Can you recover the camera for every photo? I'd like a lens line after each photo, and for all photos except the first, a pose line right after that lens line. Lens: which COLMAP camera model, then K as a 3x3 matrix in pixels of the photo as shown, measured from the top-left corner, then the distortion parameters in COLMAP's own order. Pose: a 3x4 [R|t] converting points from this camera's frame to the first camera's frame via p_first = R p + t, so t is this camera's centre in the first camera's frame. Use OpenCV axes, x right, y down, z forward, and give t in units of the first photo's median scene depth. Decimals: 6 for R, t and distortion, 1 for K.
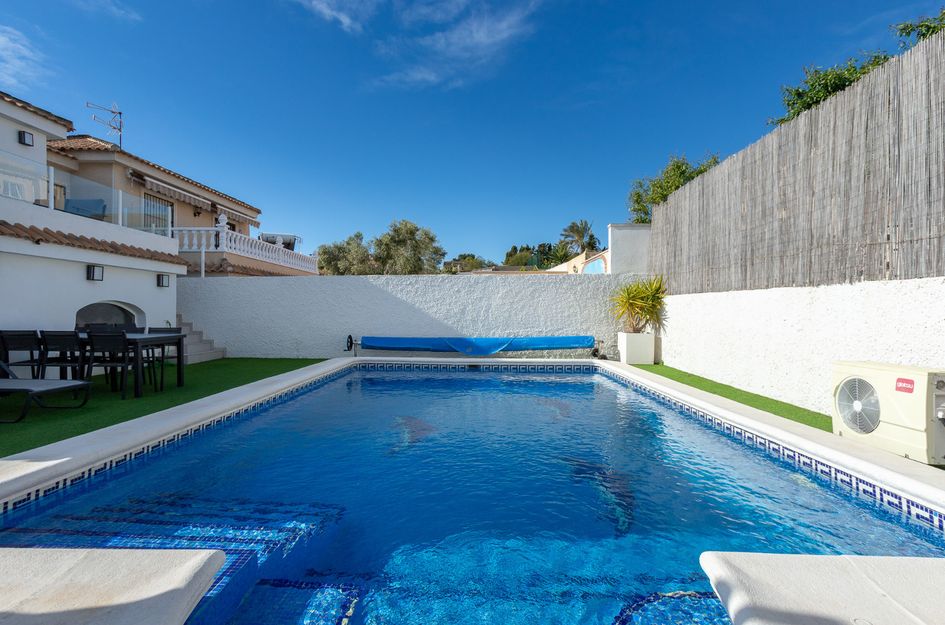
lens RADIAL K [[483.4, 0, 480.1], [0, 483.4, 314.8], [0, 0, 1]] dist [-0.000230, 0.001856]
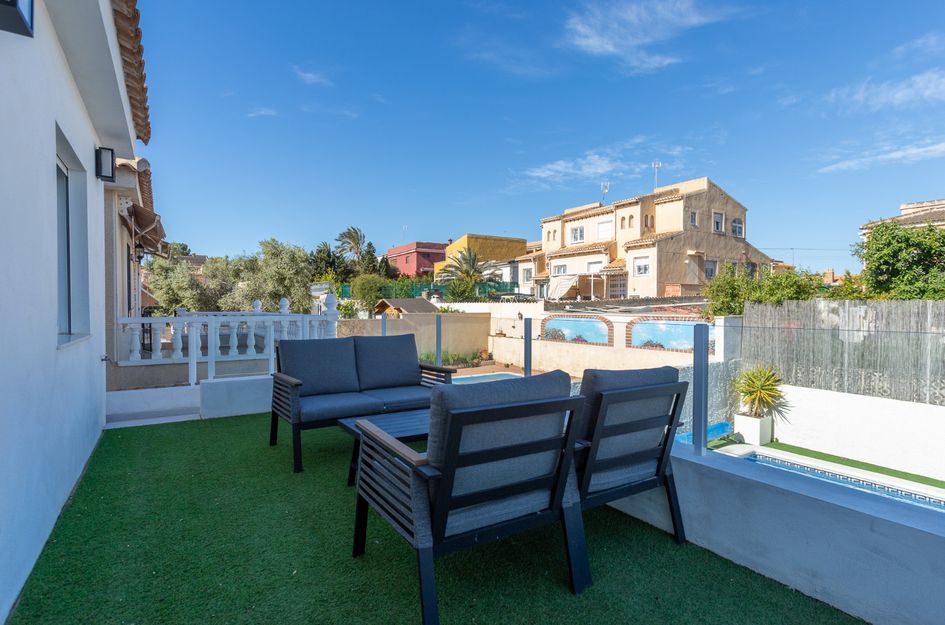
lens RADIAL K [[483.4, 0, 480.1], [0, 483.4, 314.8], [0, 0, 1]] dist [-0.000230, 0.001856]
pose [[0.828818, -0.005655, 0.559490, -0.789568], [-0.002089, 0.999911, 0.013202, -0.203230], [-0.559515, -0.012111, 0.828732, 0.385894]]
